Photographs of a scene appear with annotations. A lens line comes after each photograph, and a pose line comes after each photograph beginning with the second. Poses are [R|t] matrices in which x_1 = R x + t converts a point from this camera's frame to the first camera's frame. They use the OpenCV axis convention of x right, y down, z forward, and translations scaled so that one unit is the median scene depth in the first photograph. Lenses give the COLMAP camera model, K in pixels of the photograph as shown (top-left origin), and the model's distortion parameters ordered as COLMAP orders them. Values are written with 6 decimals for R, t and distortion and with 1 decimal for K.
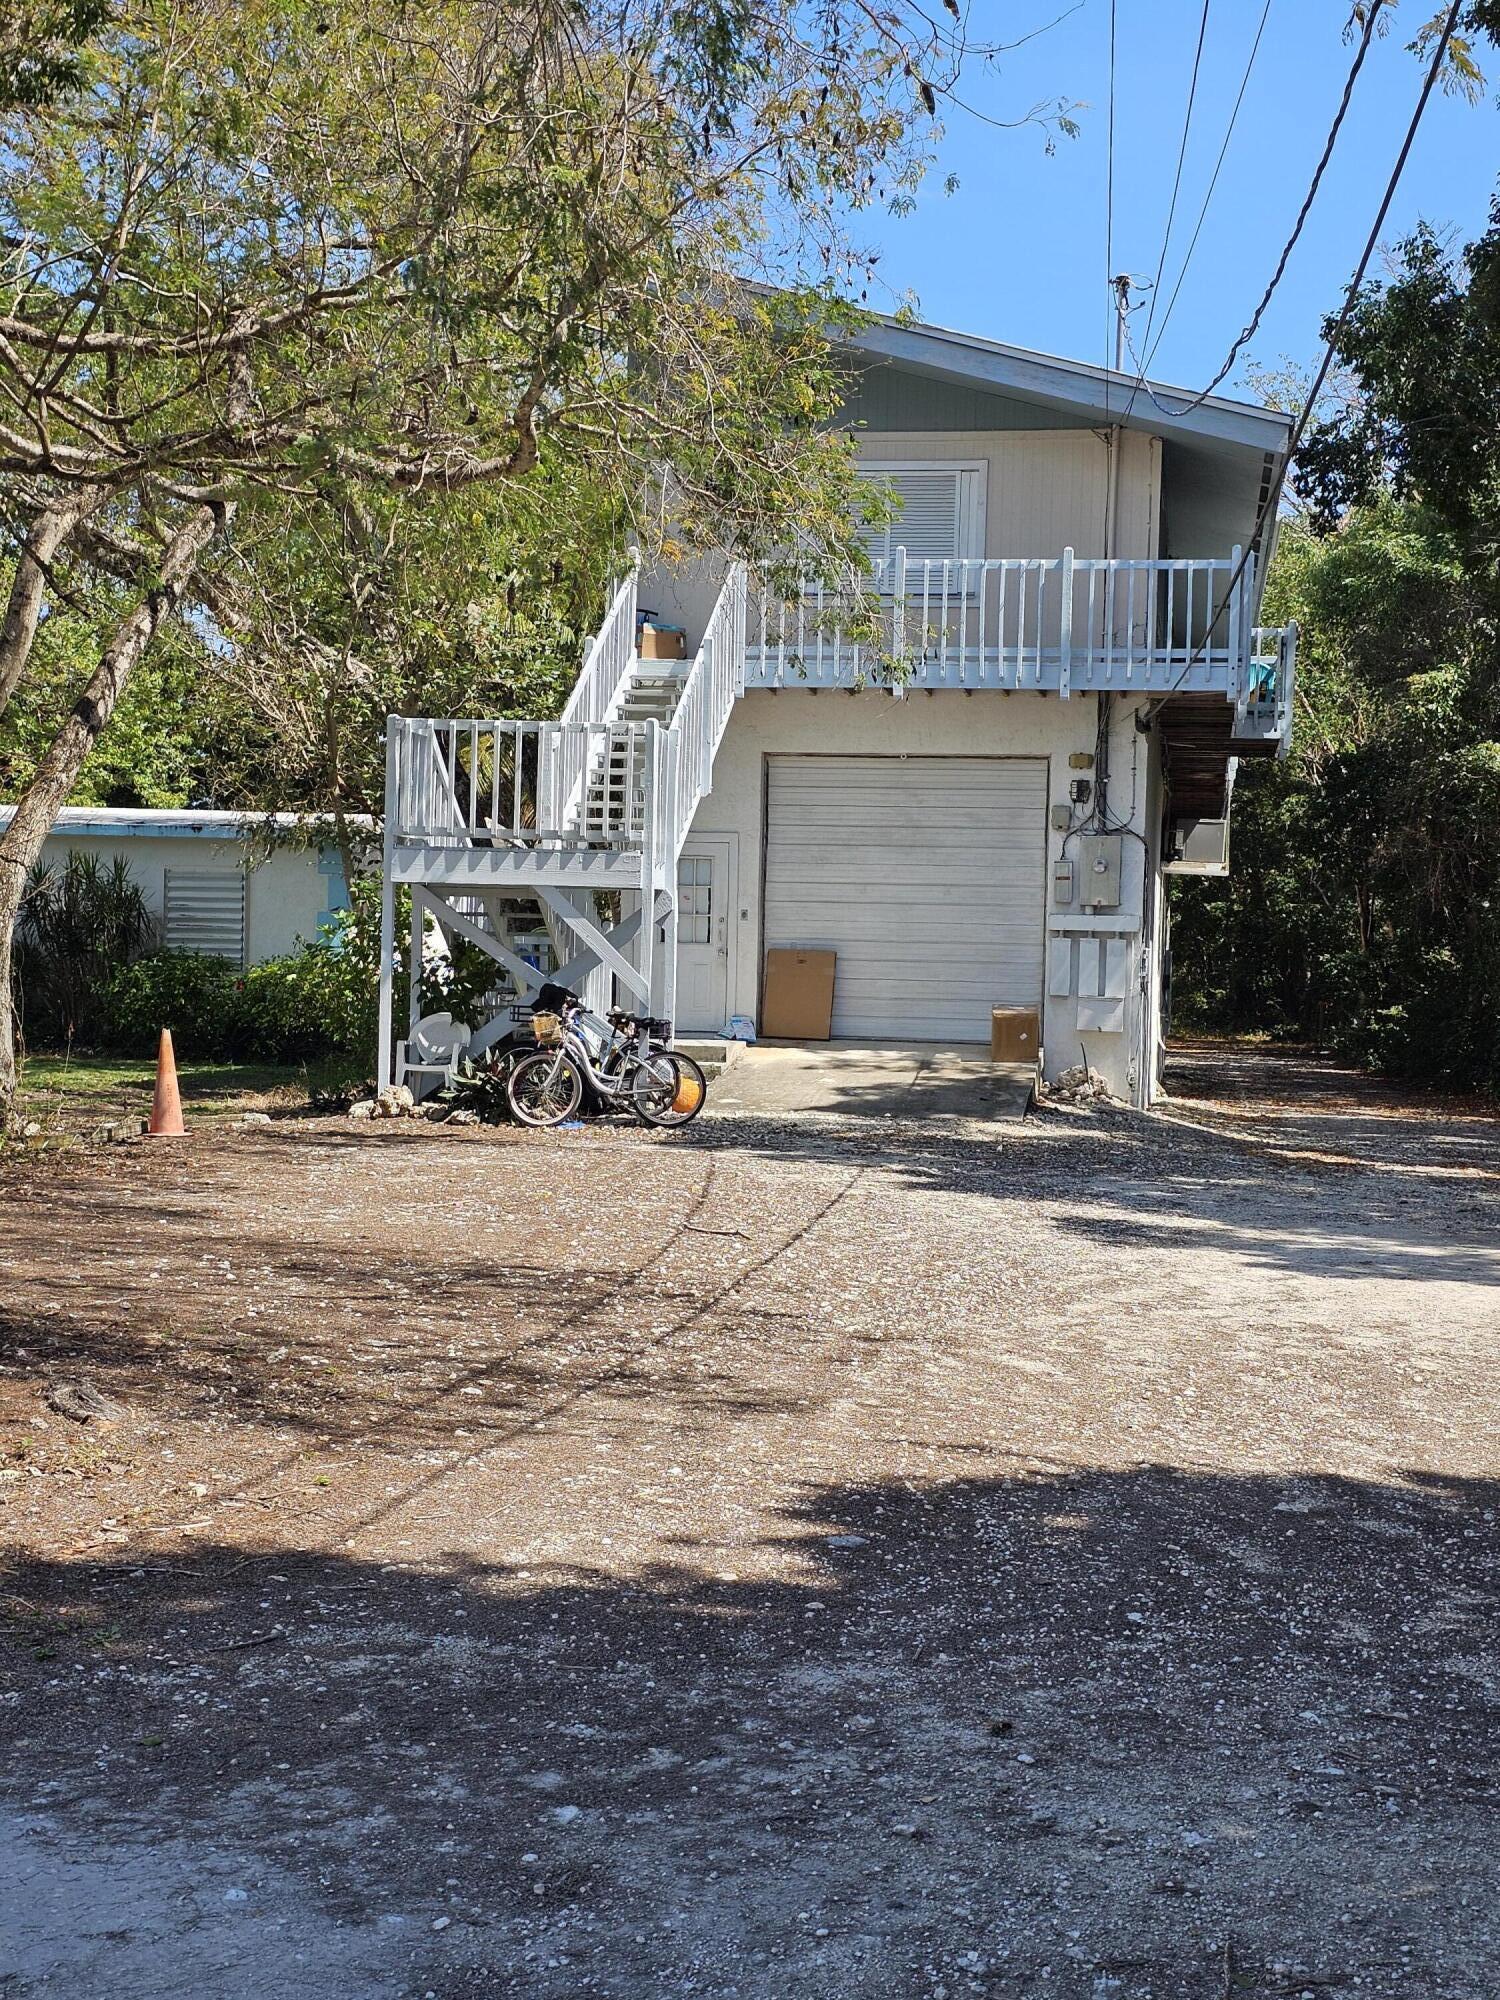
lens RADIAL K [[2658.6, 0, 751.1], [0, 2658.6, 1003.8], [0, 0, 1]] dist [0.167562, 0.000000]
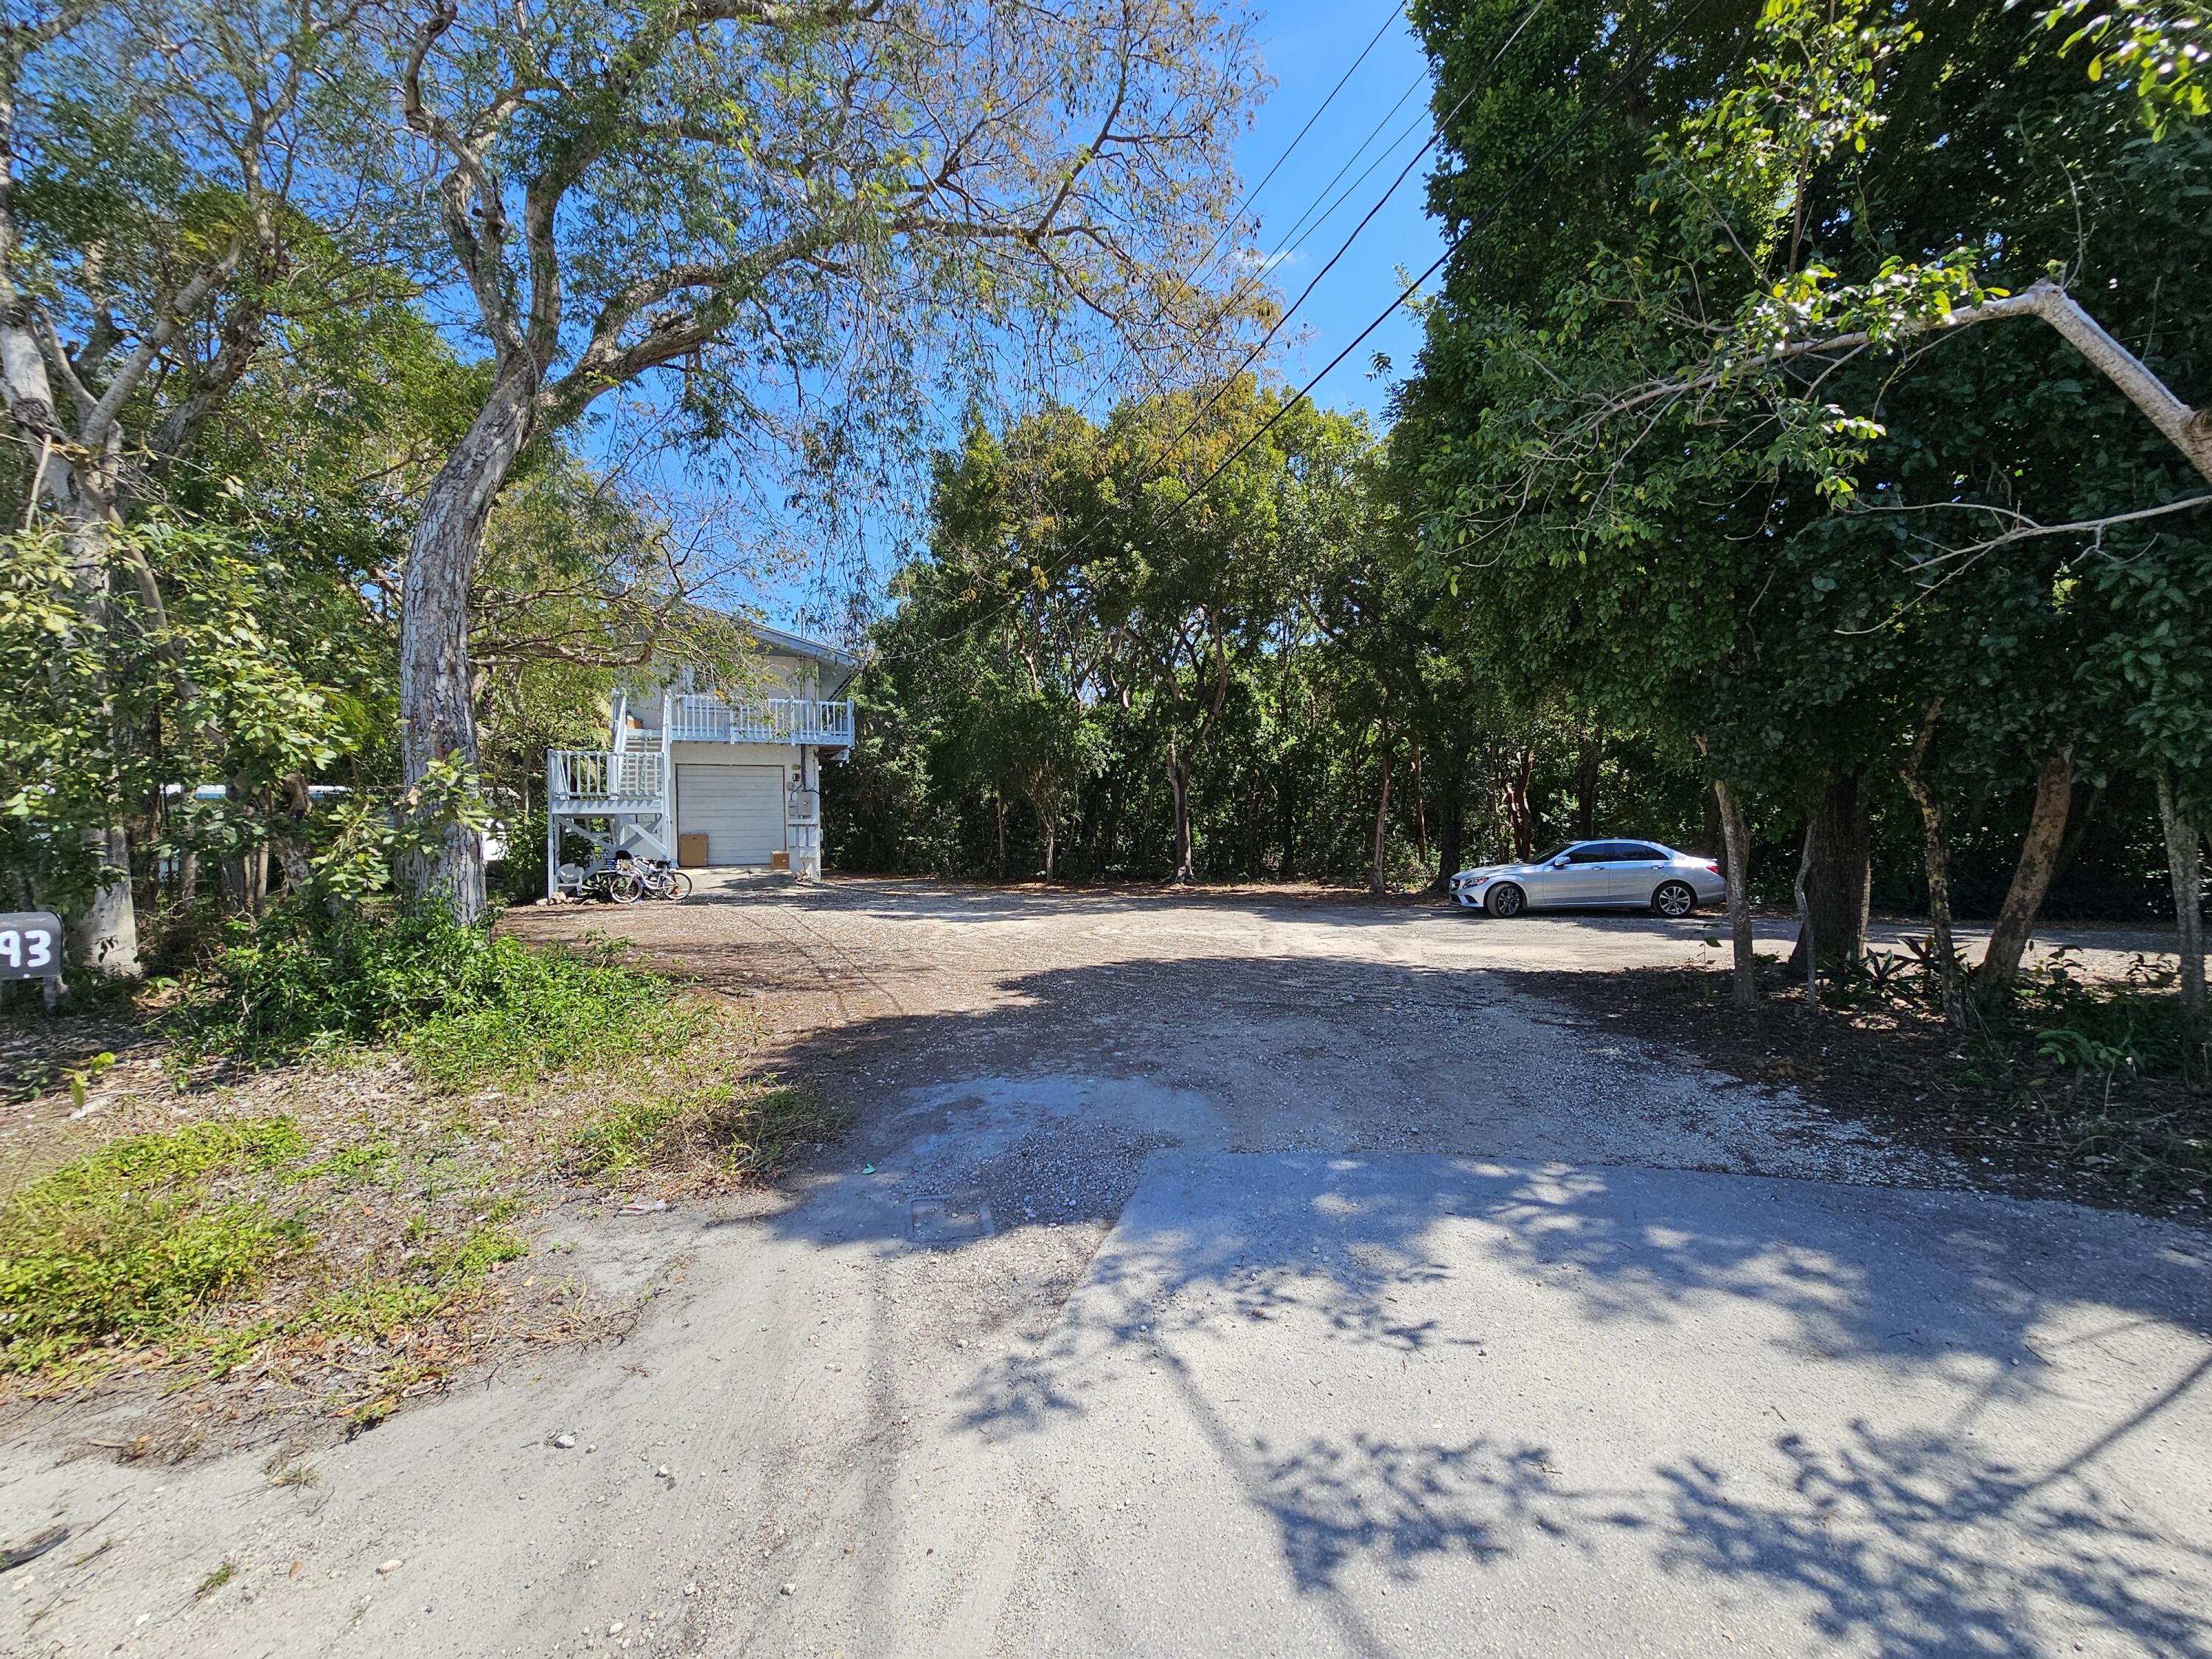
lens RADIAL K [[890.7, 0, 1106.8], [0, 890.7, 833.2], [0, 0, 1]] dist [0.000307, 0.000091]
pose [[0.823938, -0.037029, 0.565469, -0.156343], [0.043688, 0.999044, 0.001765, -0.003780], [-0.564994, 0.023250, 0.824767, -0.015935]]
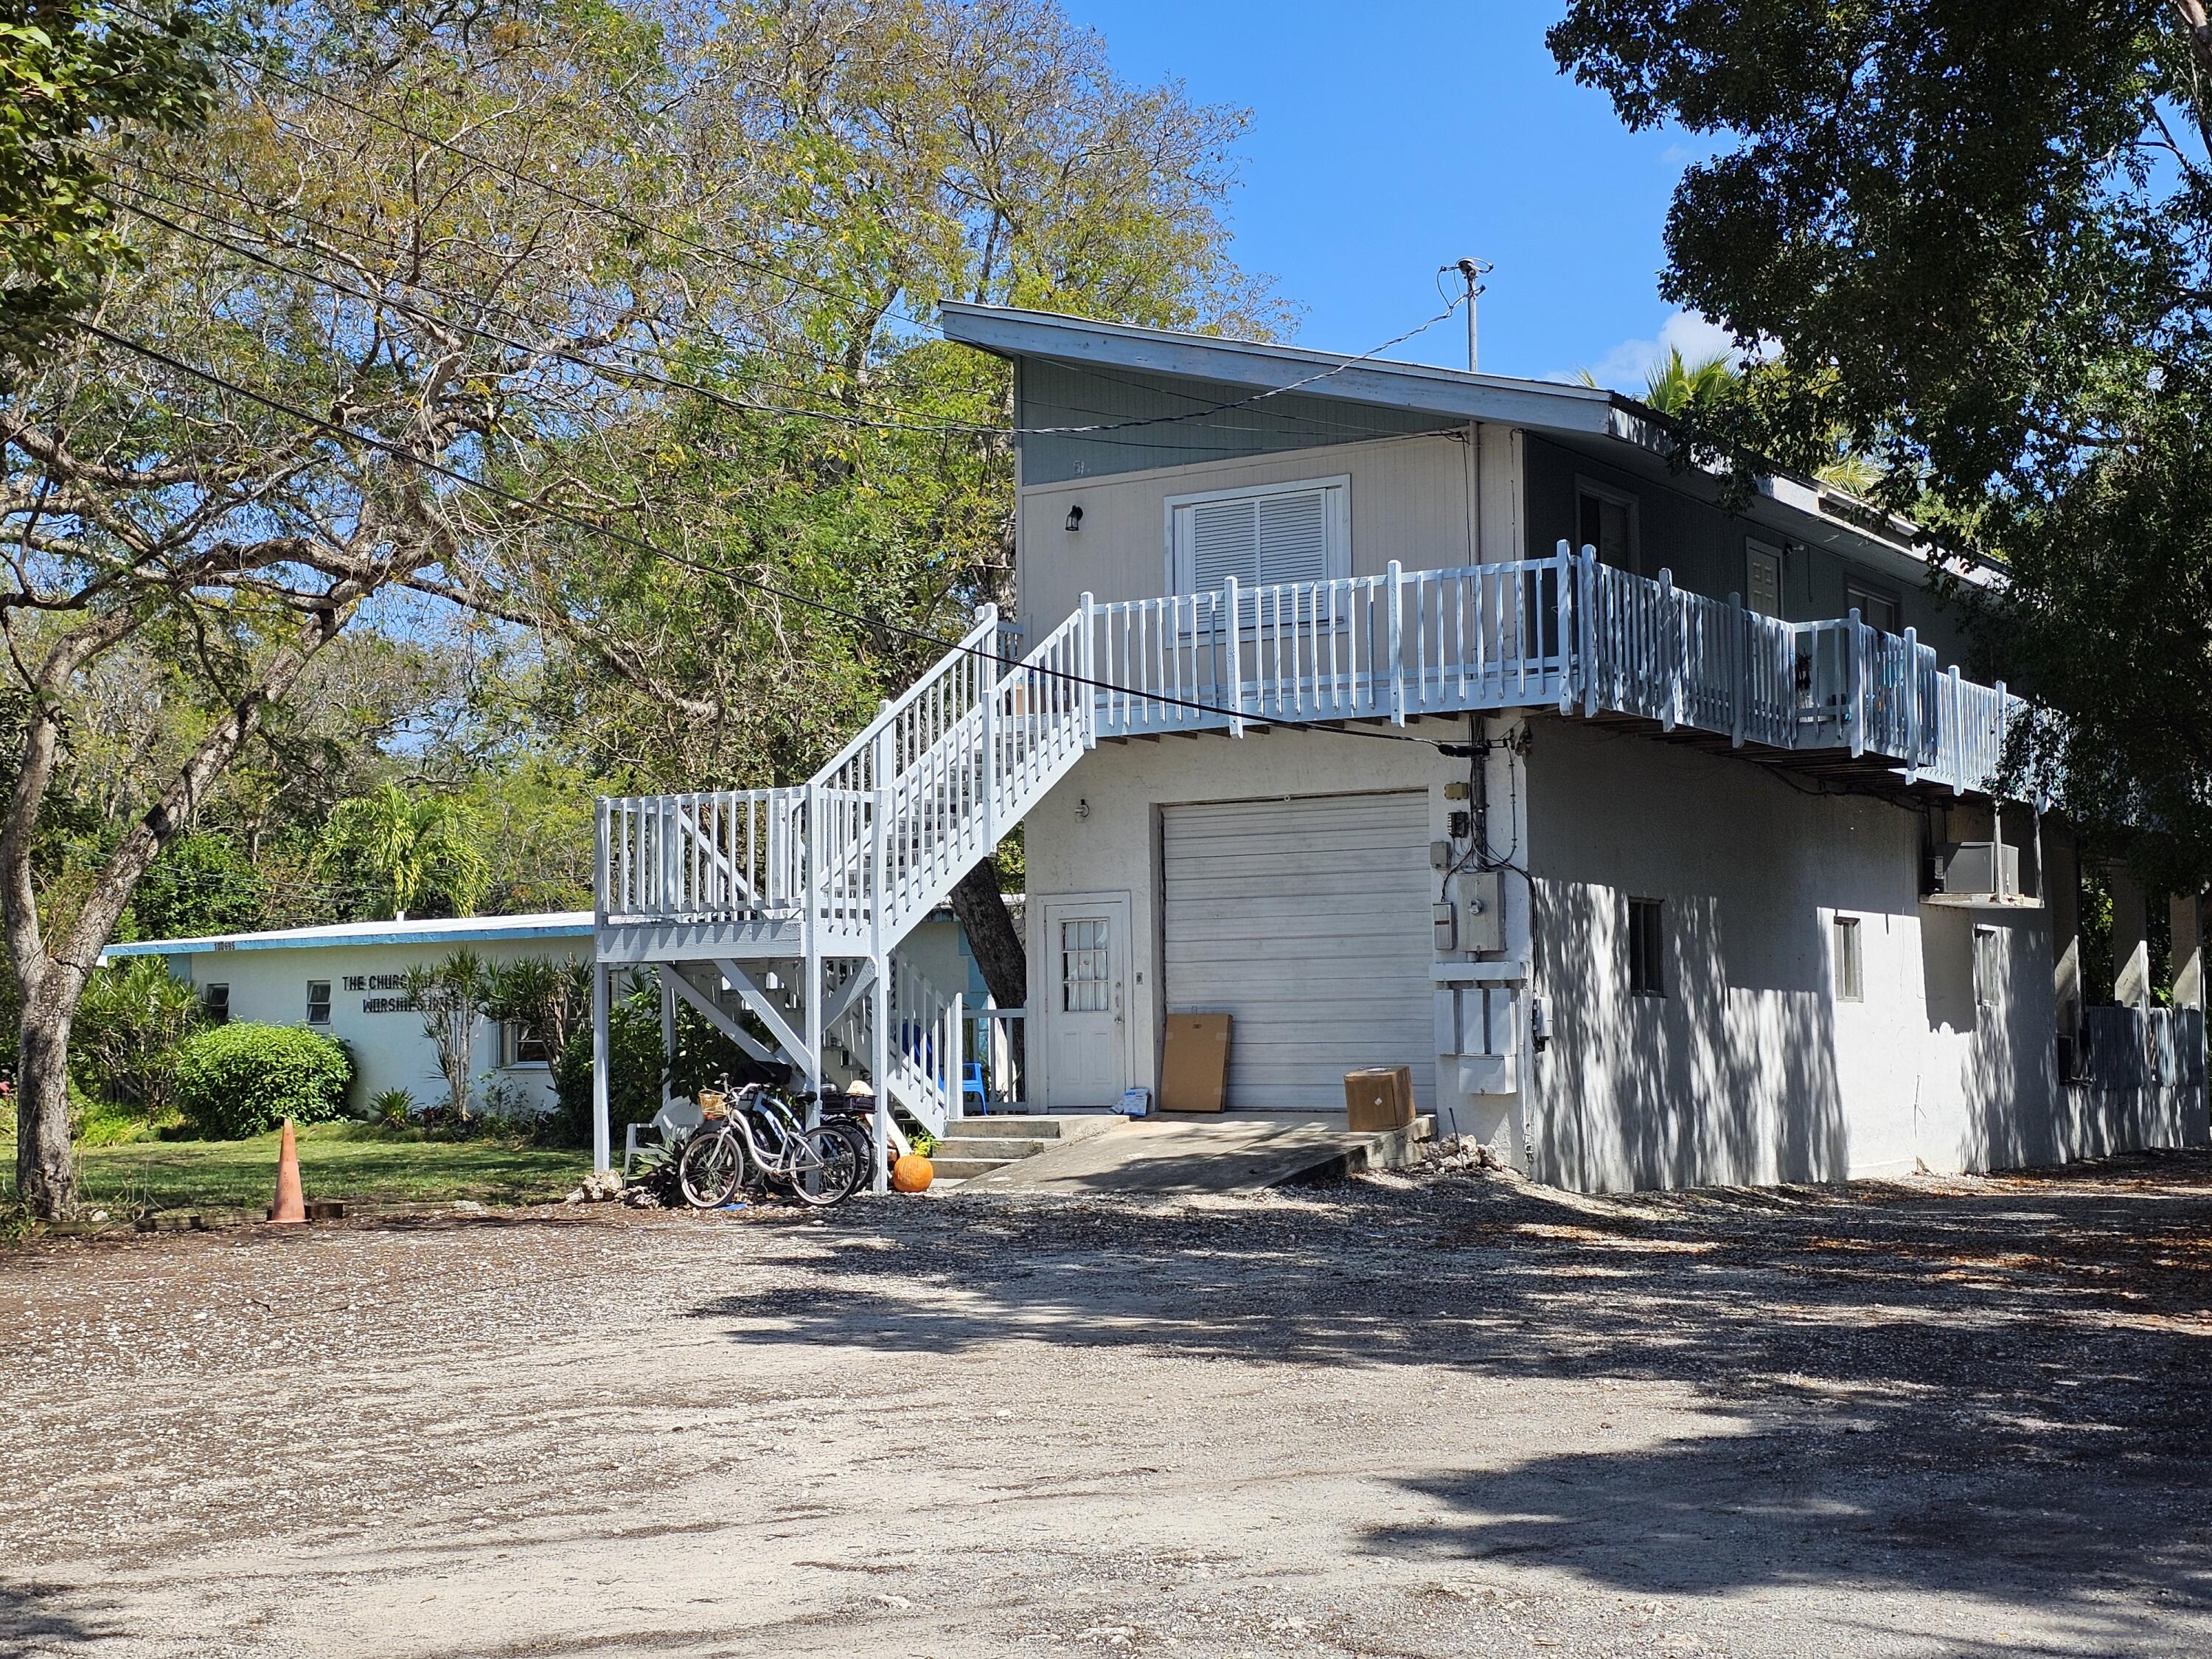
lens RADIAL K [[2940.4, 0, 1107.2], [0, 2940.4, 821.6], [0, 0, 1]] dist [0.167562, 0.000000]
pose [[0.924102, -0.063754, -0.376790, 0.388549], [0.028308, 0.994697, -0.098878, 0.013809], [0.381095, 0.080707, 0.921006, 0.044909]]
